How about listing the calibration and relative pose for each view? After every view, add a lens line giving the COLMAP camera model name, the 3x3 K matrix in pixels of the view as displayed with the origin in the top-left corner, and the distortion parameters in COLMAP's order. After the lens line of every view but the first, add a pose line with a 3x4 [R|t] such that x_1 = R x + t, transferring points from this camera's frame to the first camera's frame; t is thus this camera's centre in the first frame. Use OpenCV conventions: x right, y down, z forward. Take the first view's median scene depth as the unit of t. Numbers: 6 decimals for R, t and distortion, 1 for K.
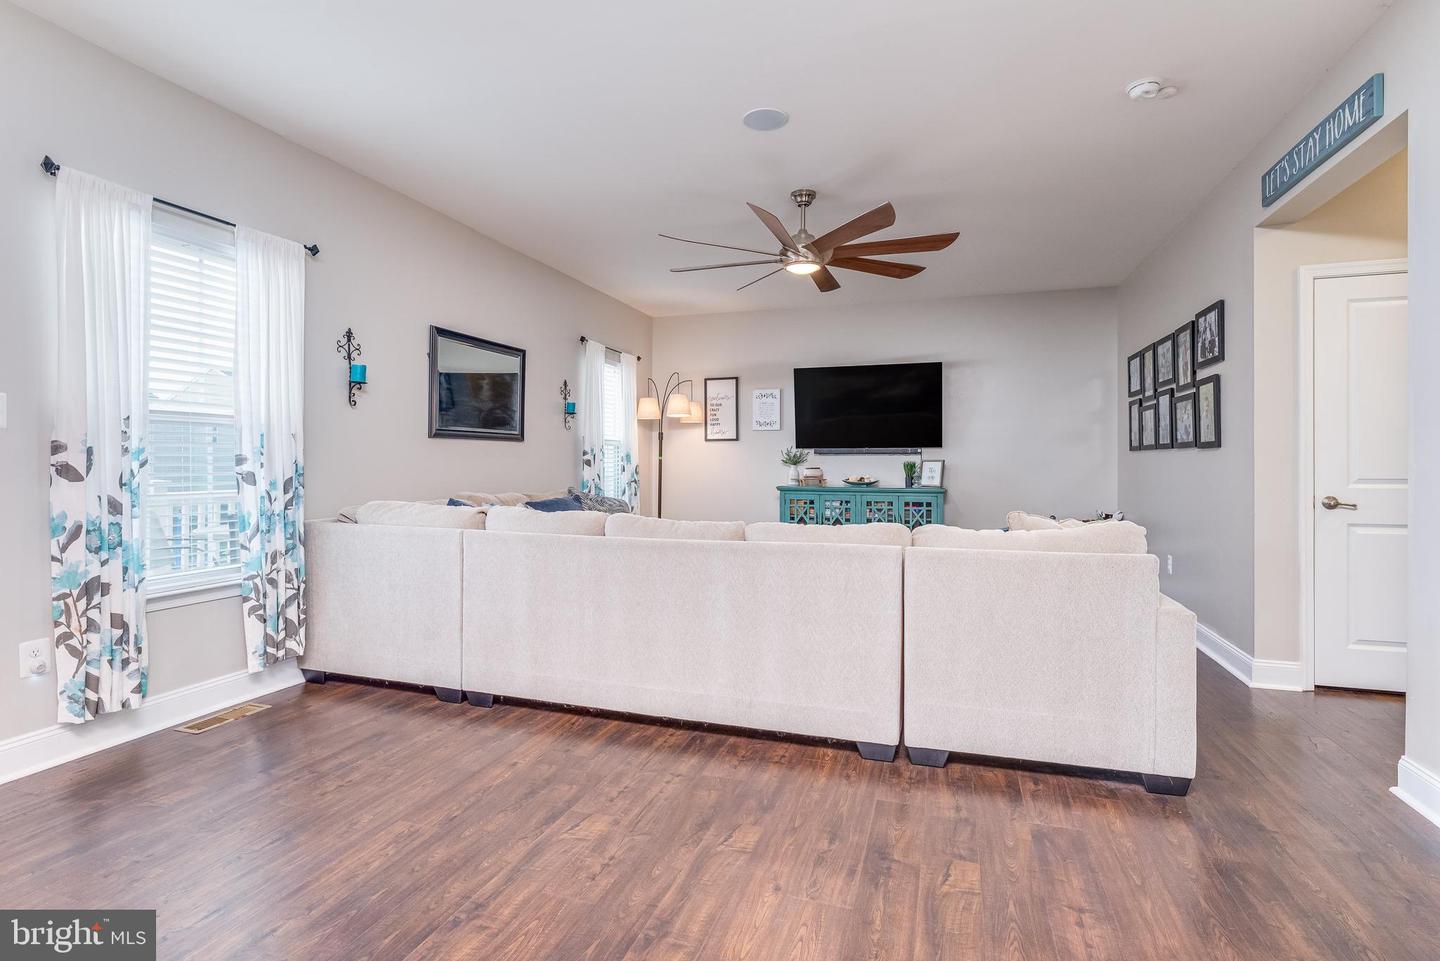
lens RADIAL K [[692.7, 0, 712.3], [0, 692.7, 461.5], [0, 0, 1]] dist [-0.011092, -0.000269]
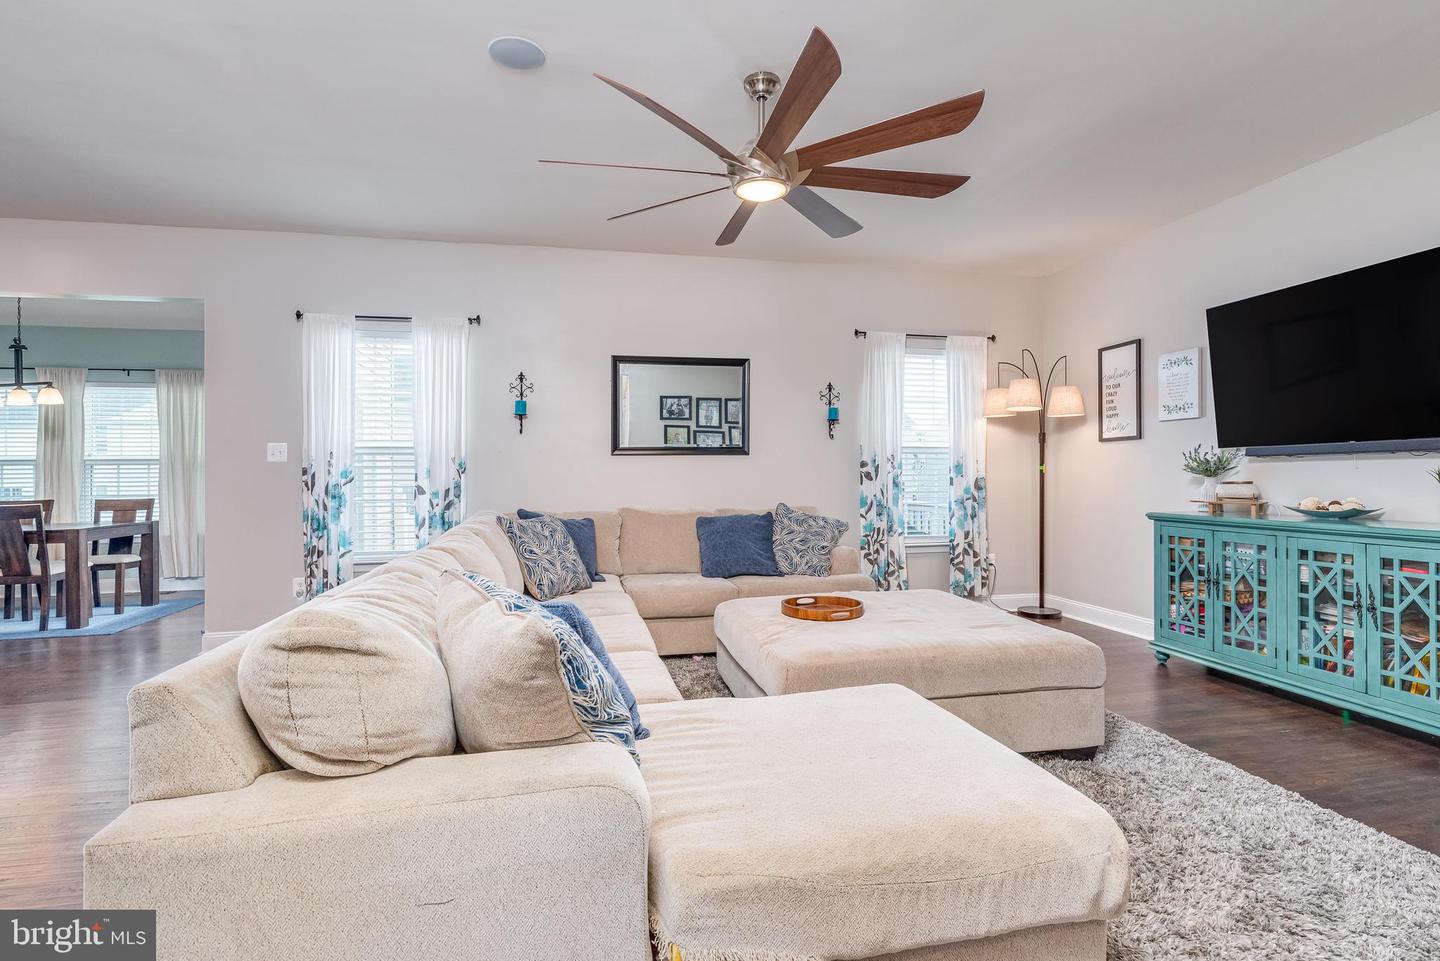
lens RADIAL K [[702.0, 0, 715.3], [0, 702.0, 471.2], [0, 0, 1]] dist [-0.003335, -0.000677]
pose [[0.508325, -0.010370, -0.861103, 0.465796], [0.009135, 0.999936, -0.006649, 0.000437], [0.861117, -0.004487, 0.508388, 0.398157]]
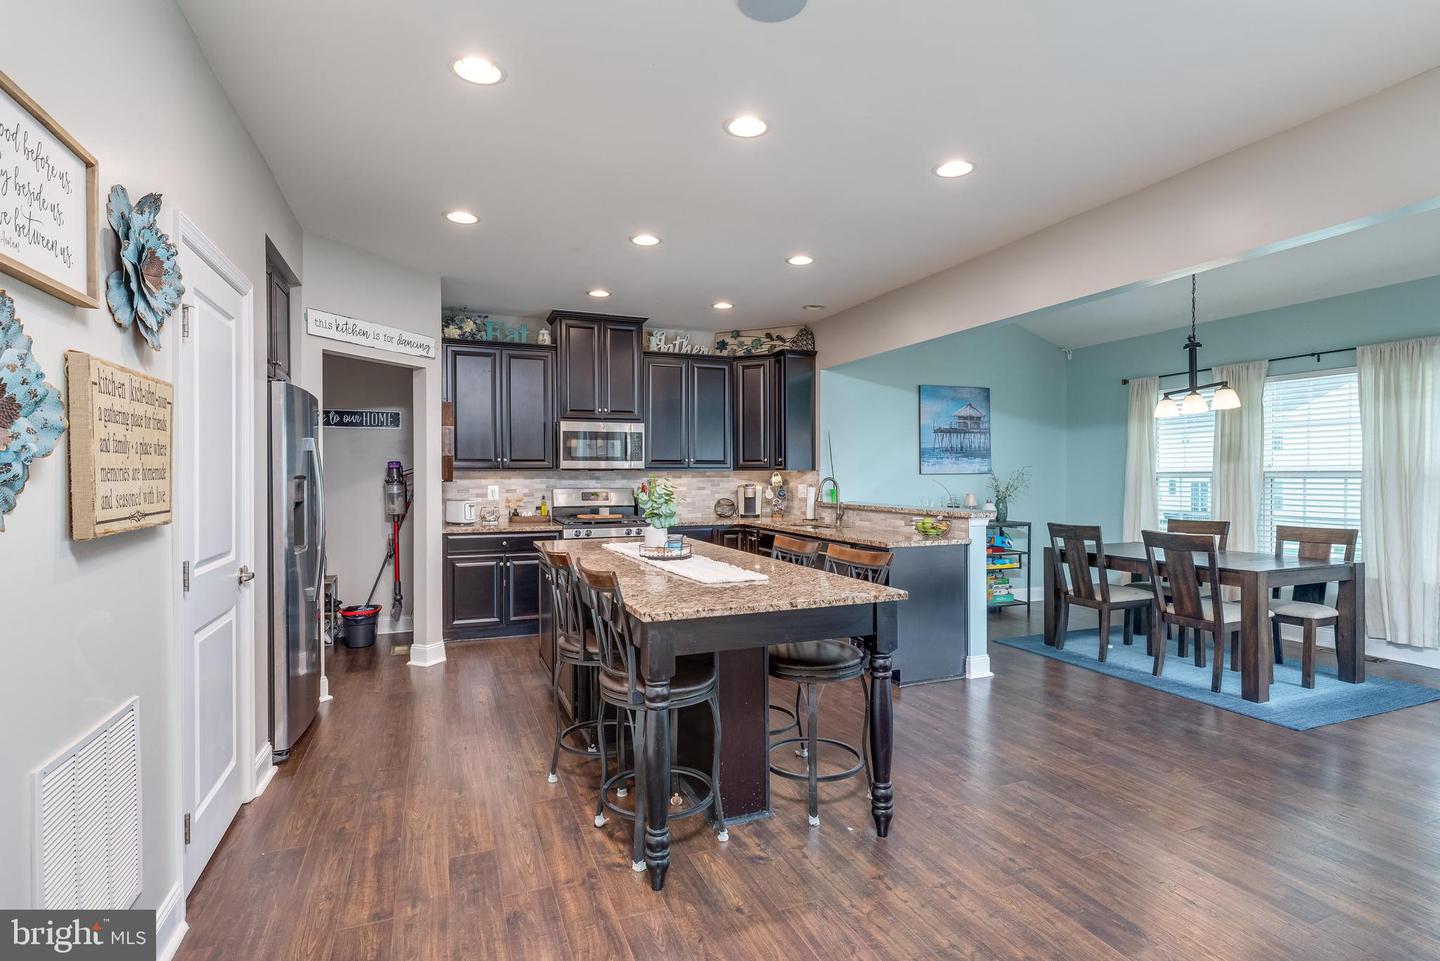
lens RADIAL K [[700.8, 0, 729.3], [0, 700.8, 476.9], [0, 0, 1]] dist [-0.002549, 0.000530]
pose [[-0.752056, 0.004302, -0.659085, 0.128015], [0.002102, 0.999989, 0.004130, -0.032930], [0.659096, 0.001720, -0.752057, 0.327631]]
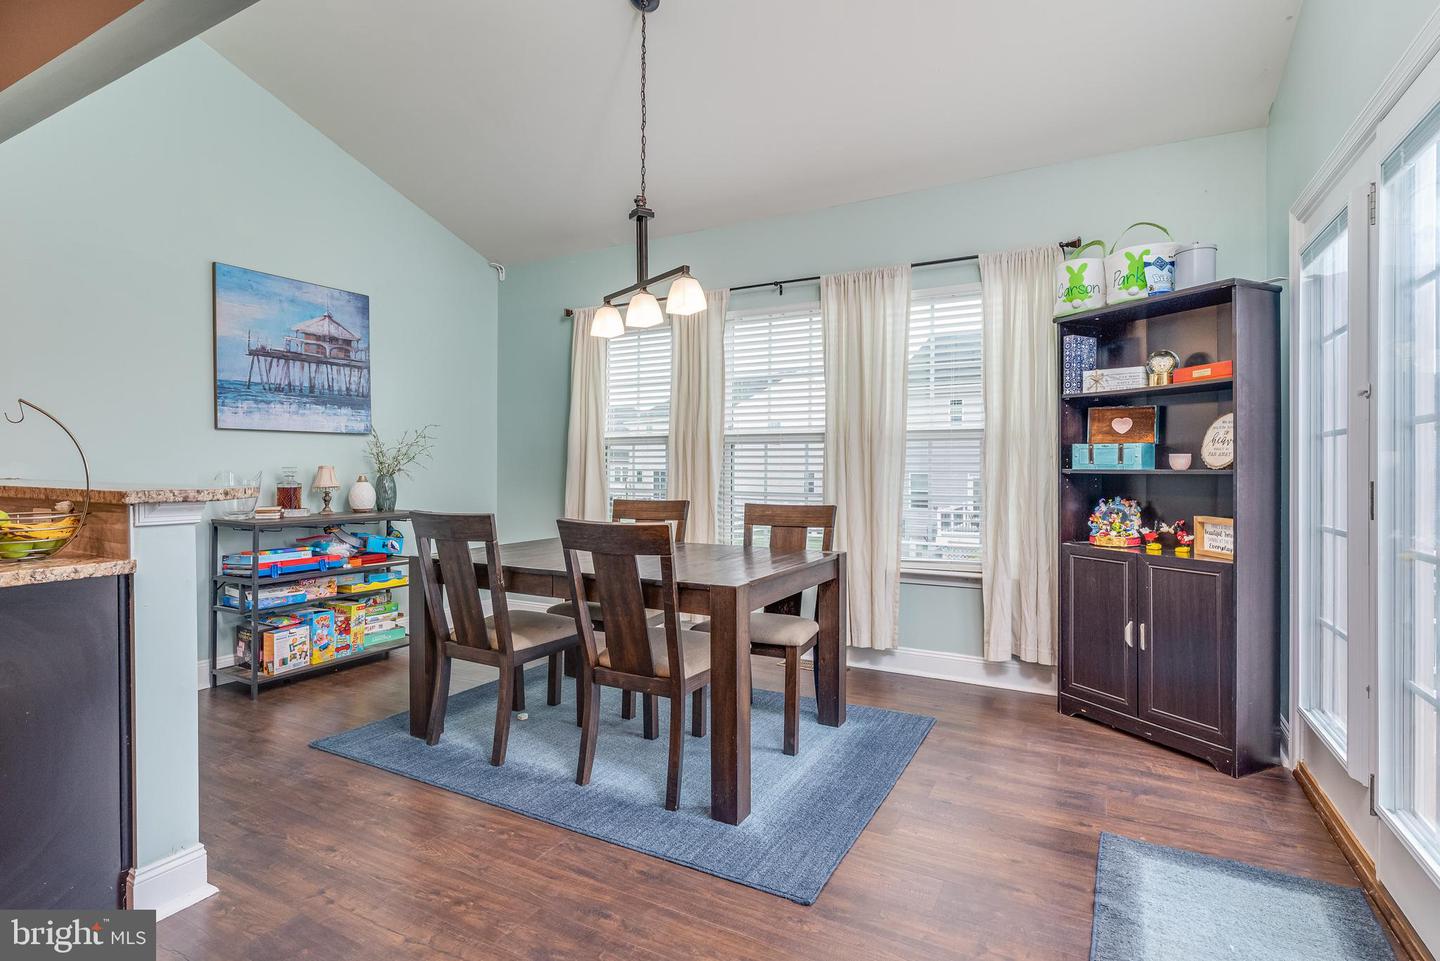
lens RADIAL K [[700.8, 0, 729.3], [0, 700.8, 476.9], [0, 0, 1]] dist [-0.002549, 0.000530]
pose [[-0.158107, 0.013497, -0.987330, -0.315496], [-0.006672, 0.999869, 0.014736, -0.002493], [0.987399, 0.008918, -0.157997, 0.215406]]
